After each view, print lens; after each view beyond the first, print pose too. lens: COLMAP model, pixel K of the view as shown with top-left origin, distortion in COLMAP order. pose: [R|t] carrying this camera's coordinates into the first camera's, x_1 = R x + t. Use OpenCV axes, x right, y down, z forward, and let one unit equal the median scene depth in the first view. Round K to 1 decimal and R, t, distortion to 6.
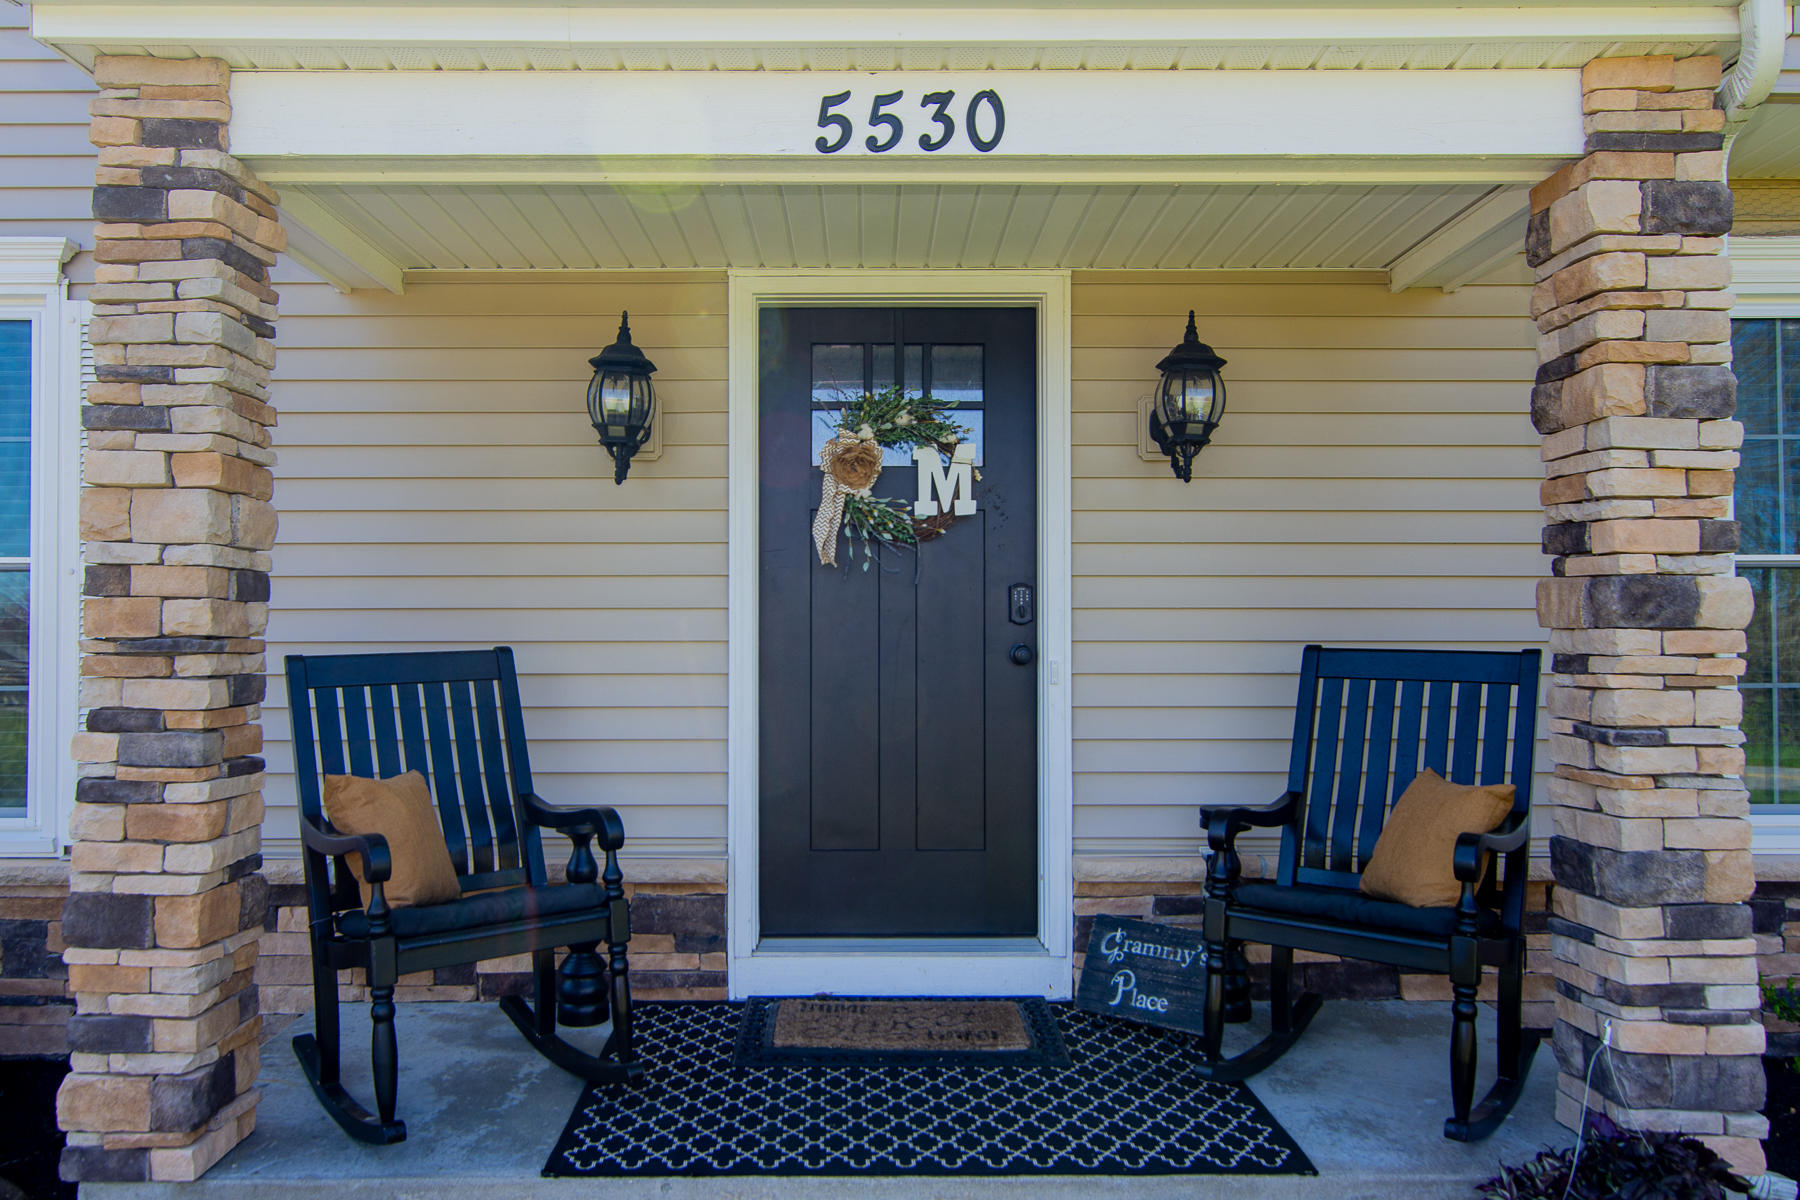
lens RADIAL K [[1208.7, 0, 860.3], [0, 1208.7, 628.7], [0, 0, 1]] dist [-0.011614, -0.005870]
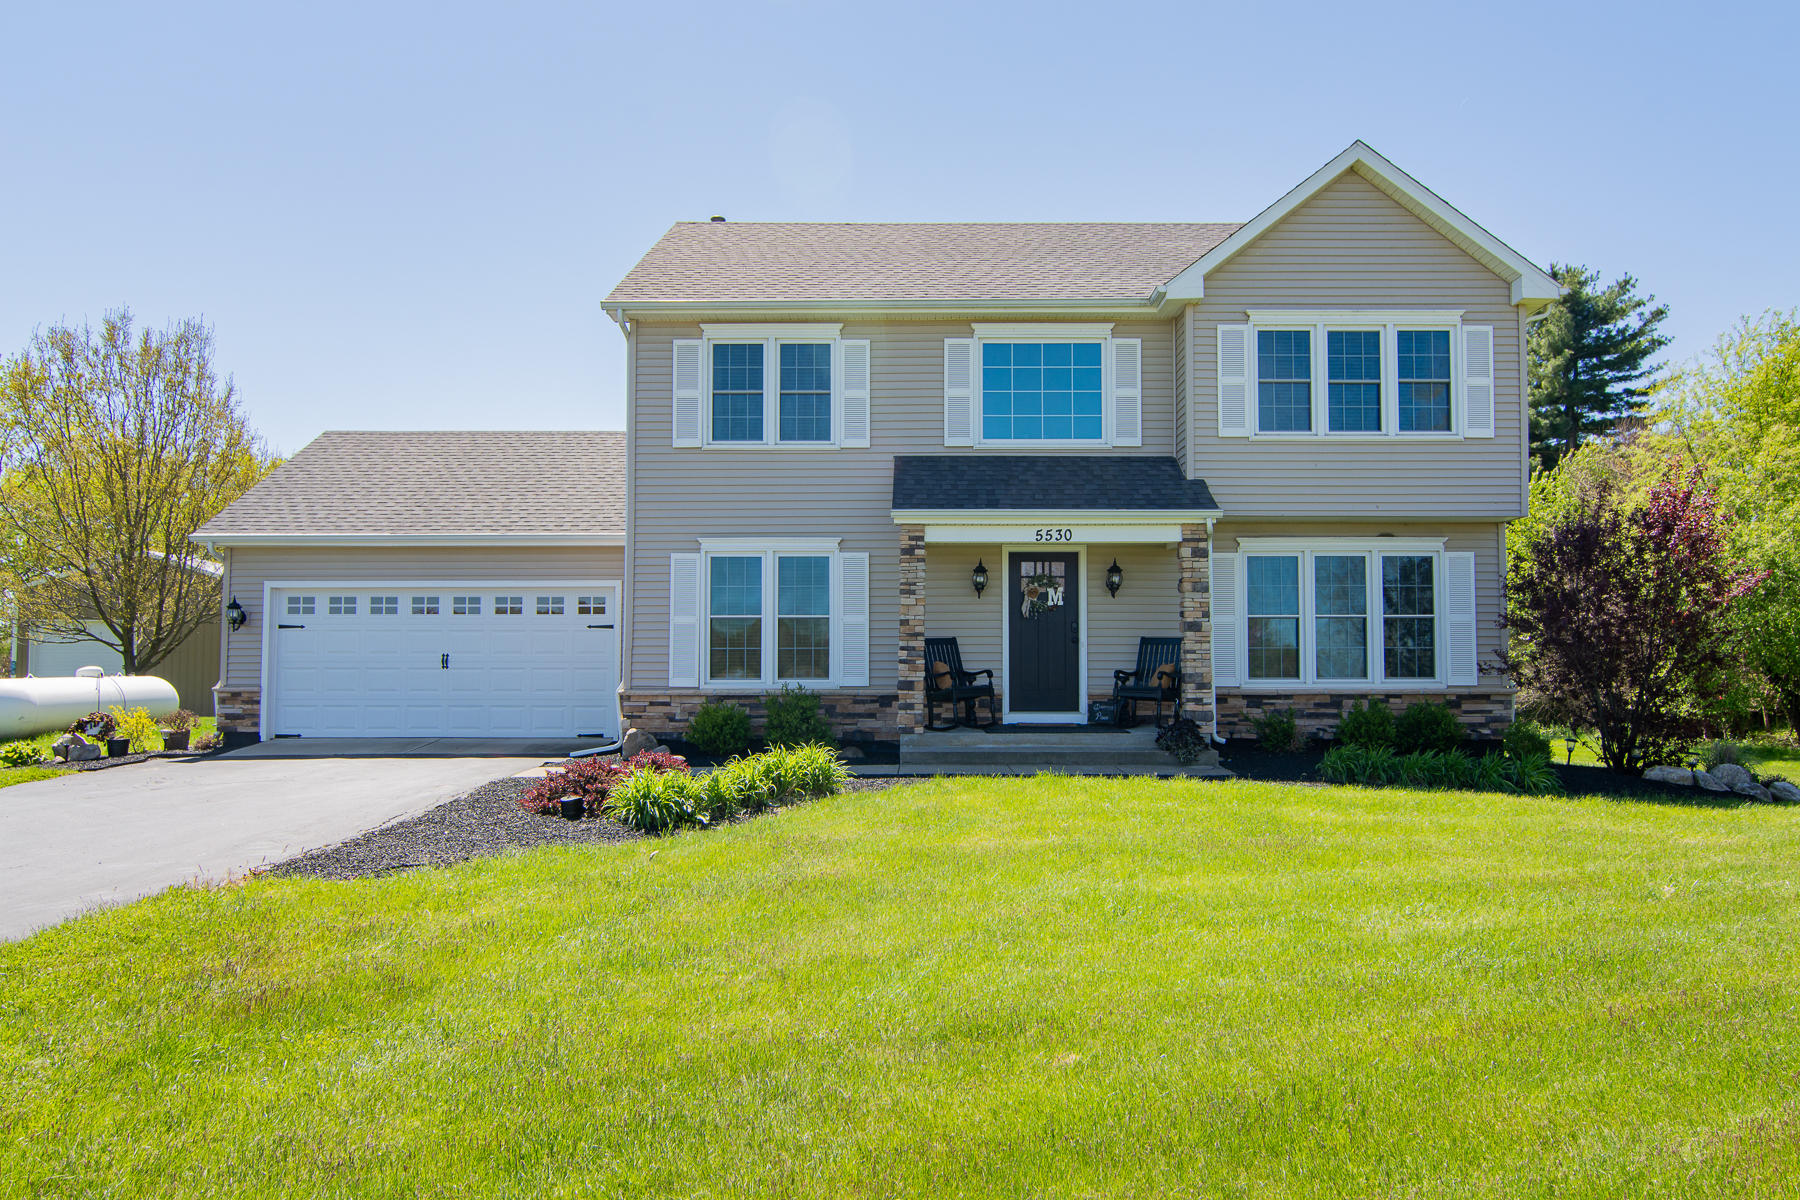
lens RADIAL K [[1283.2, 0, 905.5], [0, 1283.2, 609.1], [0, 0, 1]] dist [0.001319, 0.006311]
pose [[0.999972, 0.001083, 0.007371, -0.630598], [-0.000800, 0.999267, -0.038267, 0.113184], [-0.007407, 0.038260, 0.999240, -4.472001]]
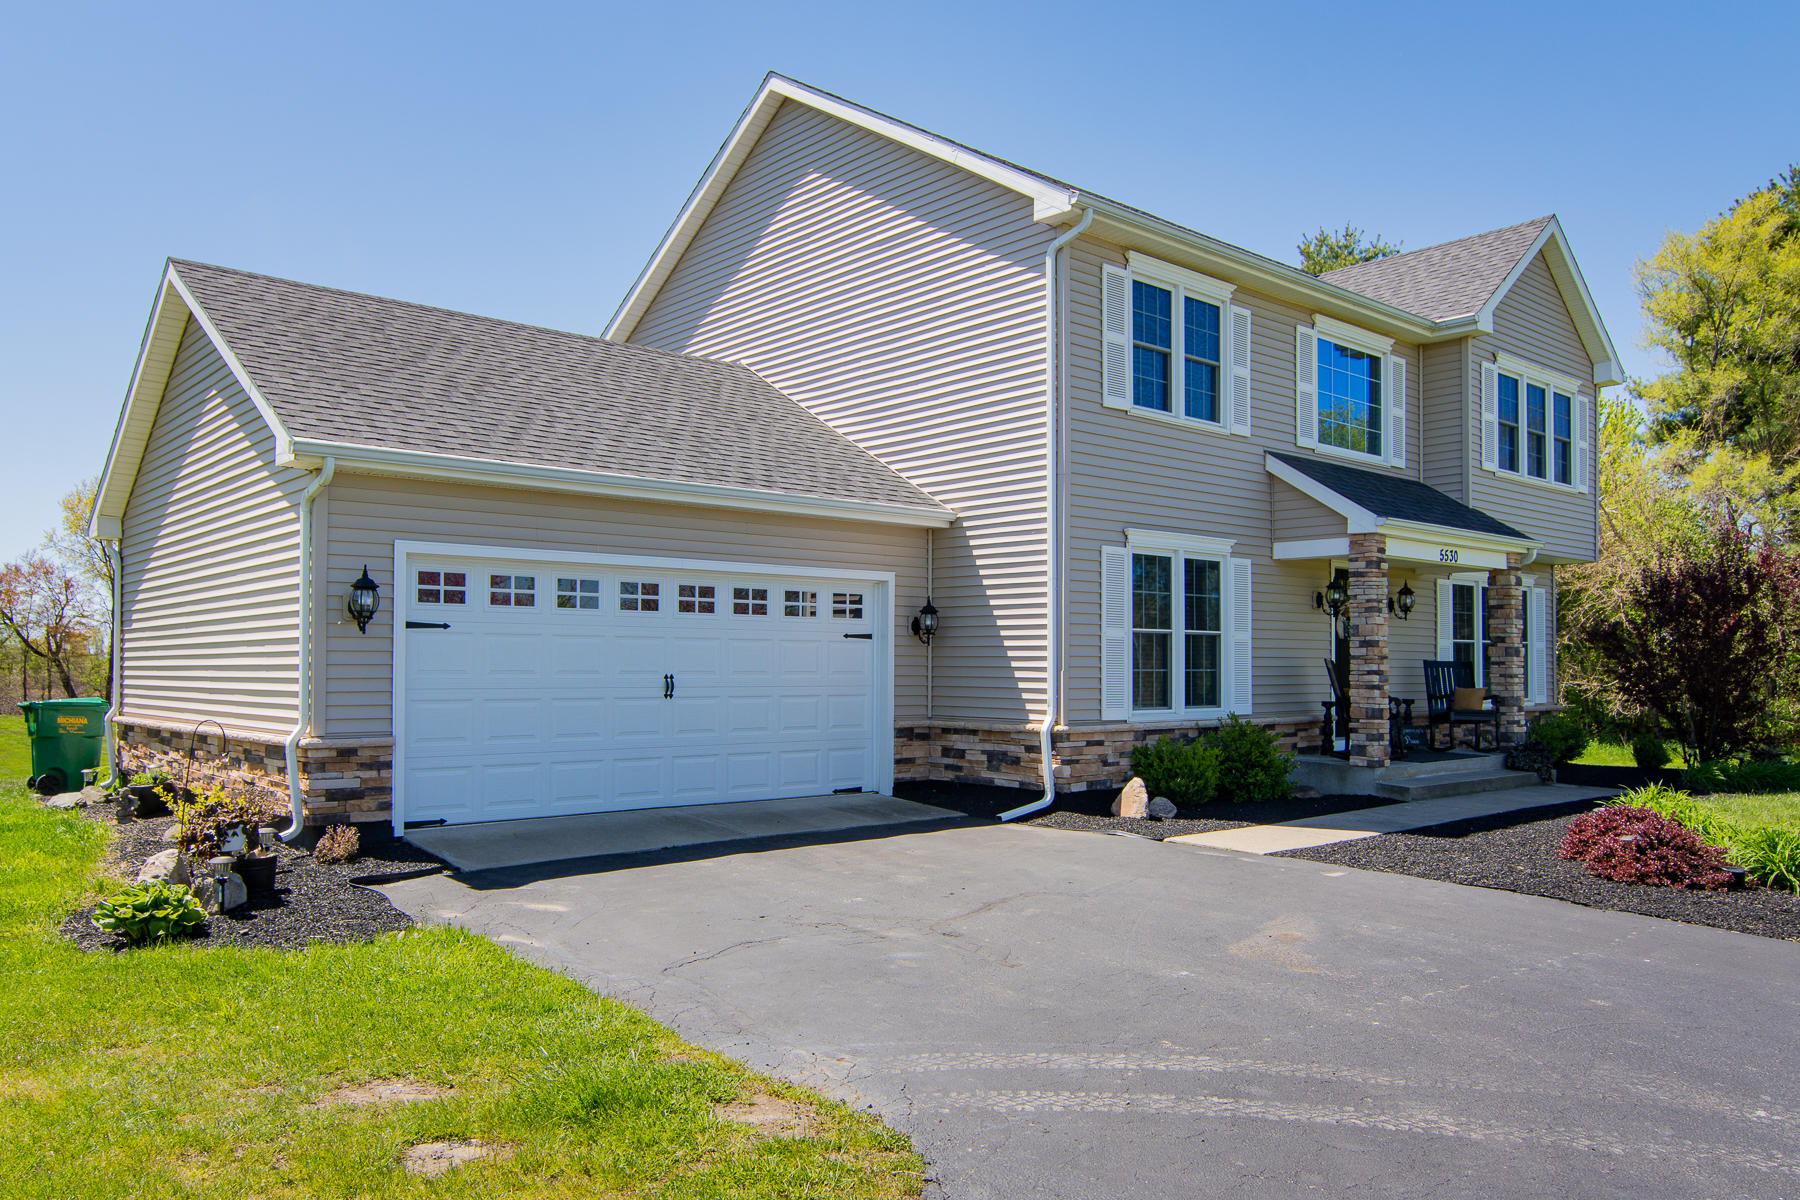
lens RADIAL K [[1283.2, 0, 917.9], [0, 1283.2, 648.5], [0, 0, 1]] dist [0.001319, 0.006311]
pose [[0.746894, 0.013300, 0.664811, -5.098648], [-0.008067, 0.999908, -0.010940, 0.047421], [-0.664895, 0.002808, 0.746932, -1.519885]]
